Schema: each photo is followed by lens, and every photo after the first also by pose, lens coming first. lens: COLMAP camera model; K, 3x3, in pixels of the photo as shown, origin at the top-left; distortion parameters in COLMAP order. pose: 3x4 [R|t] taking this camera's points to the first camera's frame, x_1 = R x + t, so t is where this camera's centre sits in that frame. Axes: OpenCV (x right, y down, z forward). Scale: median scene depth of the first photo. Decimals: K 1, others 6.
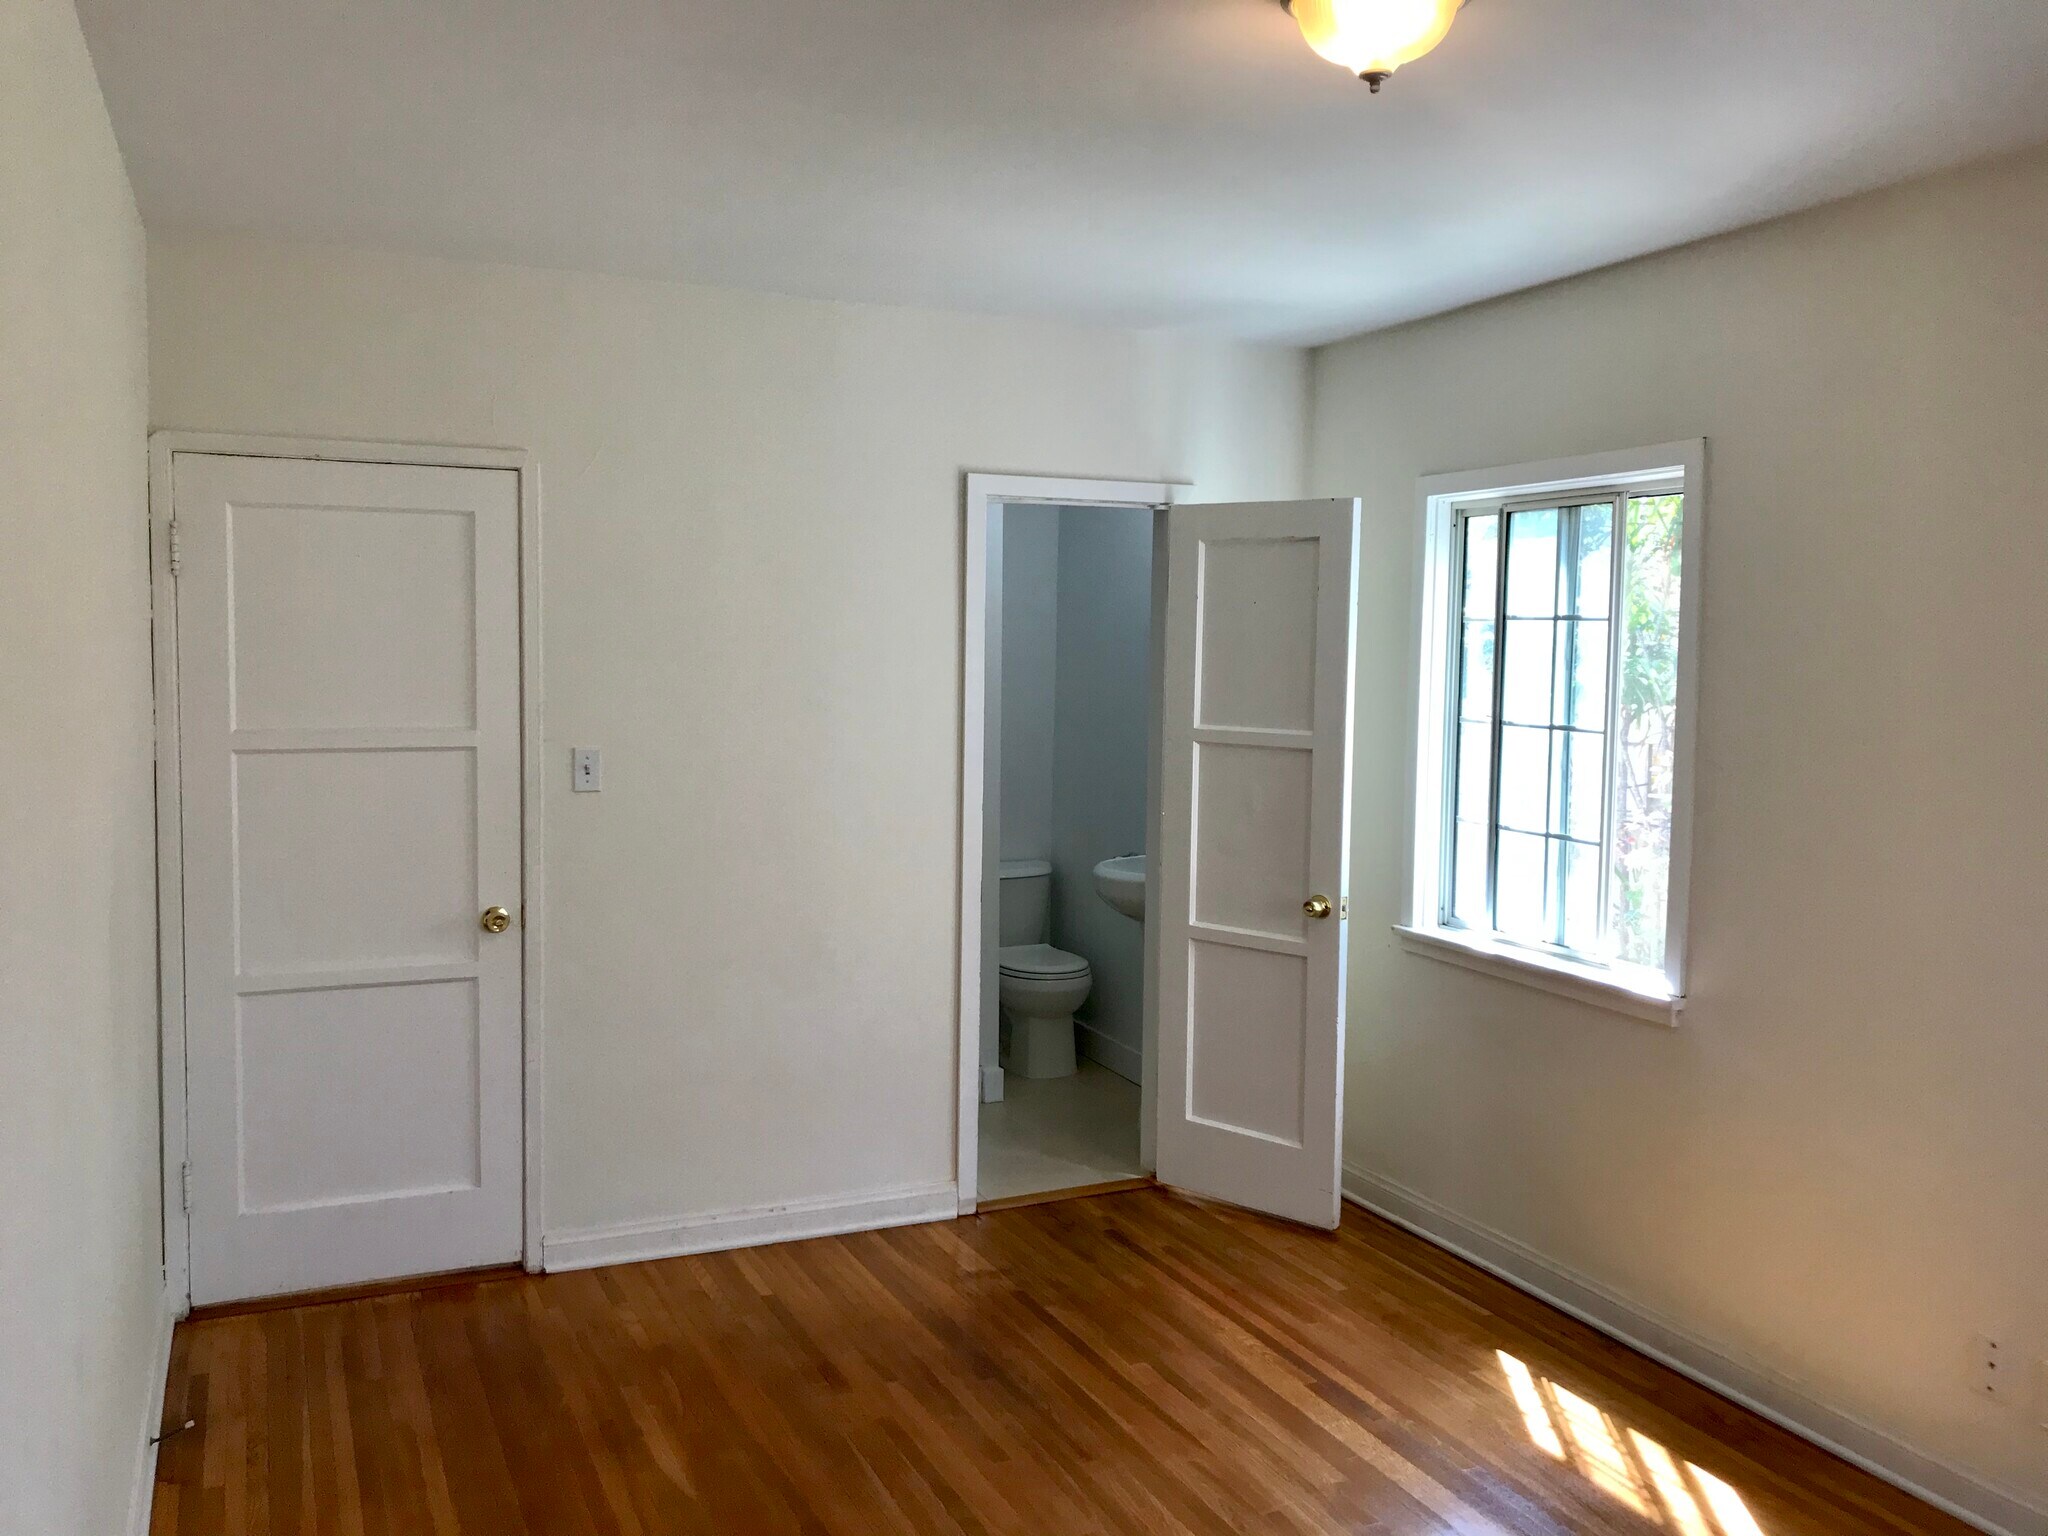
lens RADIAL K [[1639.2, 0, 1024.0], [0, 1639.2, 768.0], [0, 0, 1]] dist [0.018583, -0.007496]
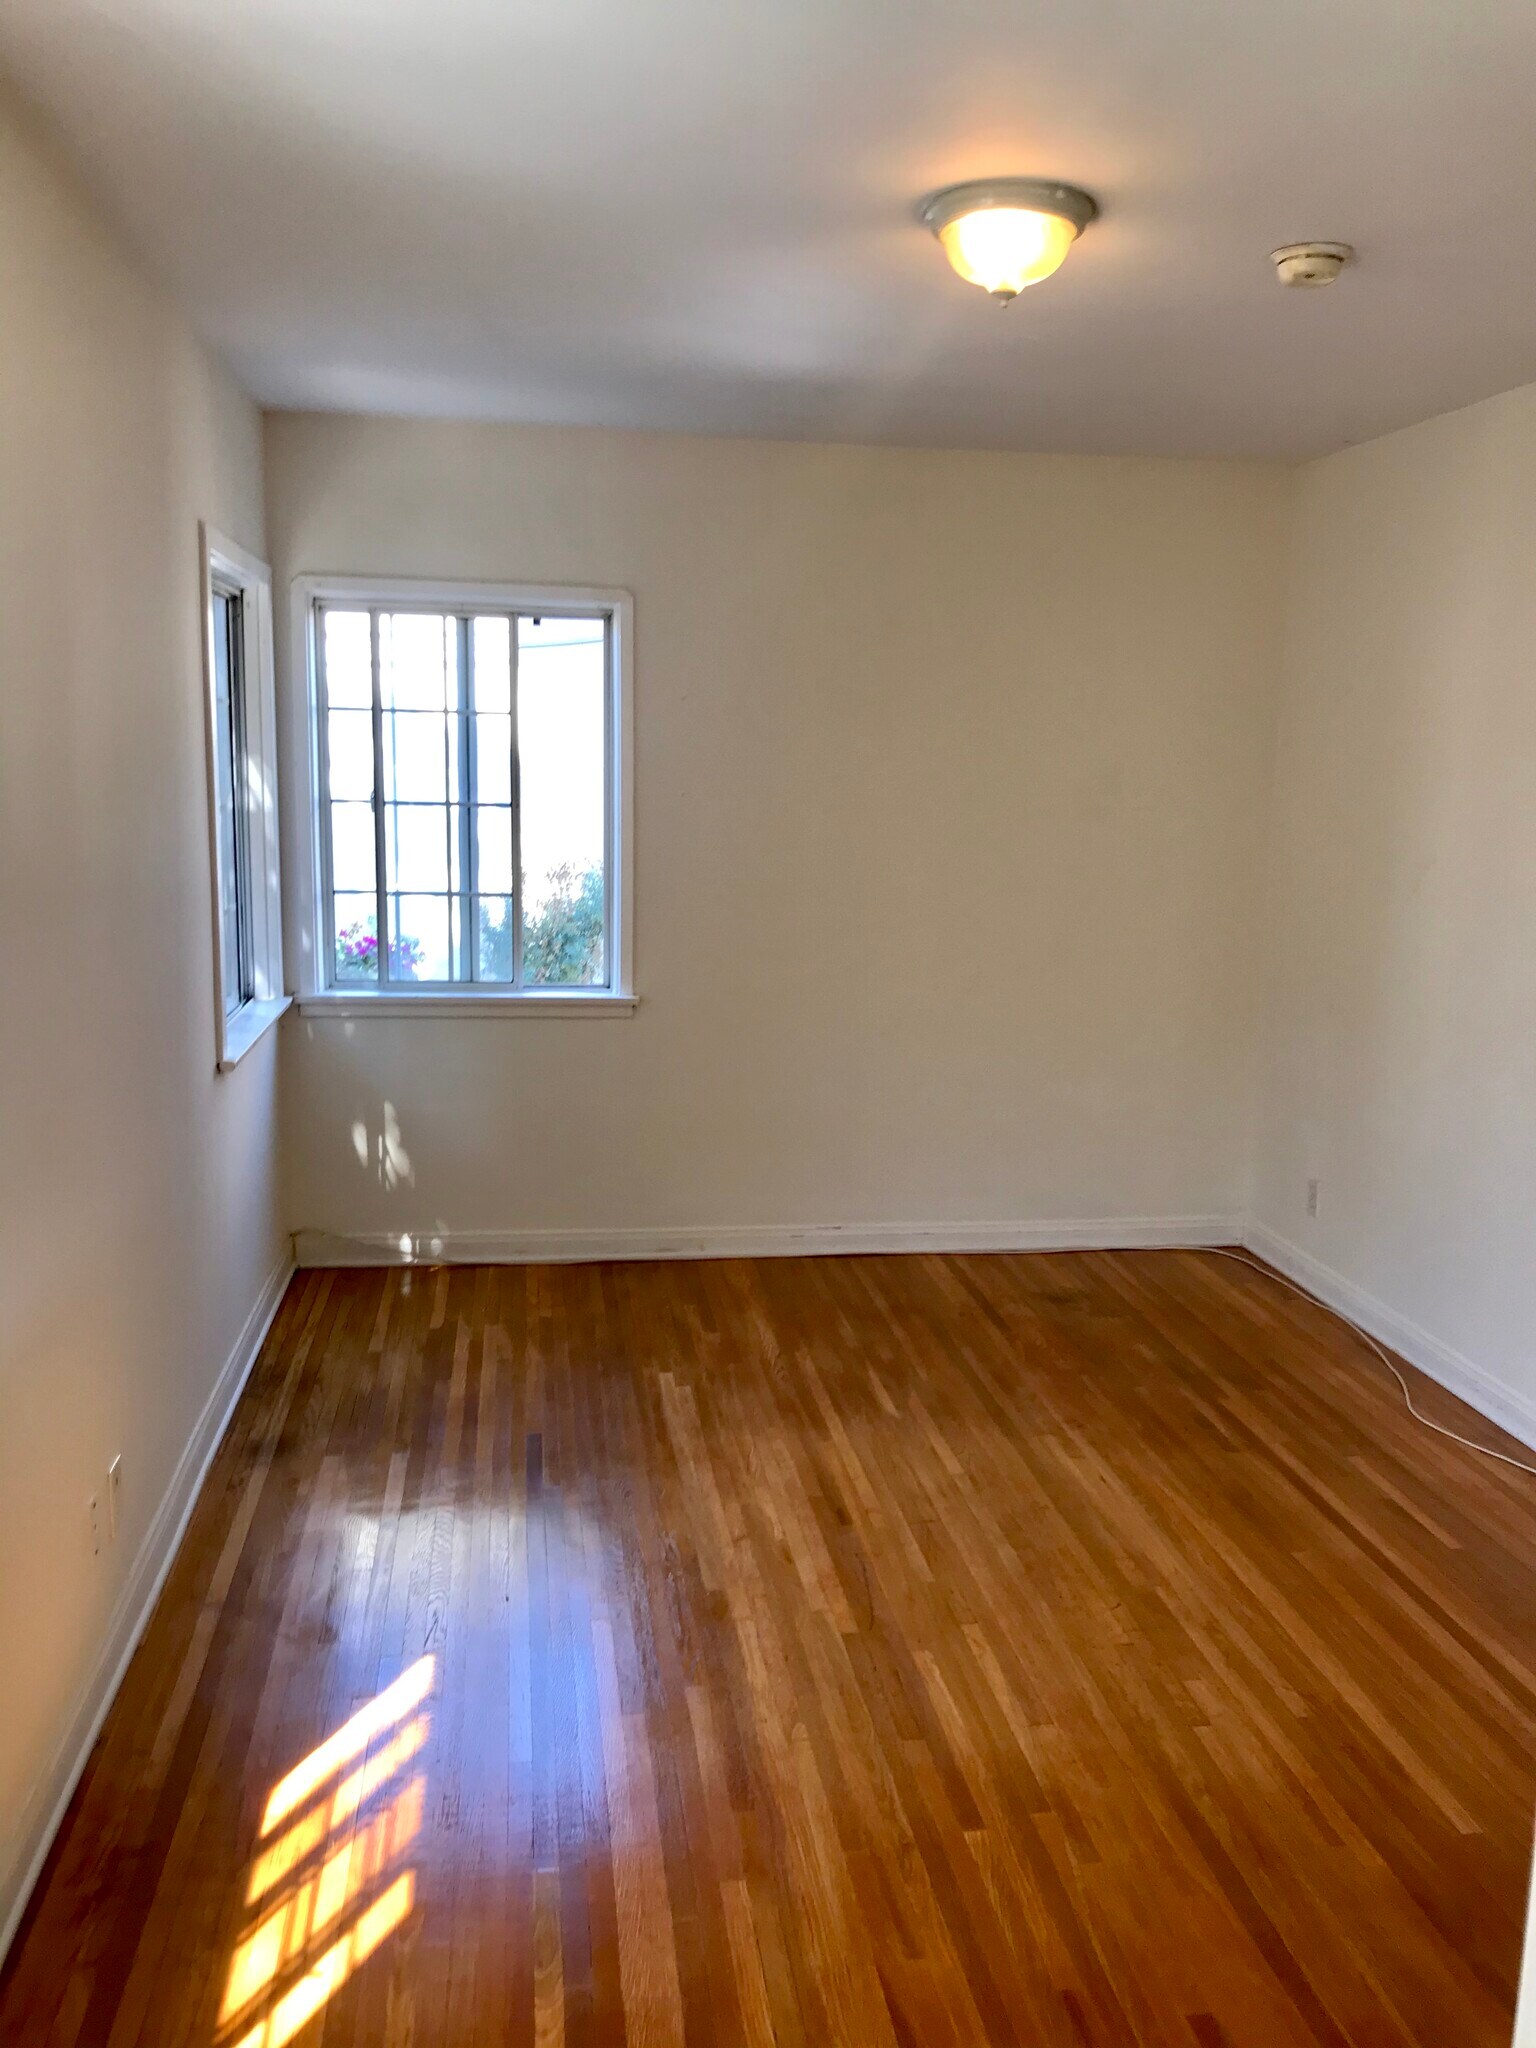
lens RADIAL K [[1600.7, 0, 768.0], [0, 1600.7, 1024.0], [0, 0, 1]] dist [0.126012, -0.142241]
pose [[-0.961094, -0.081888, 0.263806, 0.010637], [-0.016814, 0.970619, 0.240033, -0.112838], [-0.275710, 0.226259, -0.934233, 1.417422]]
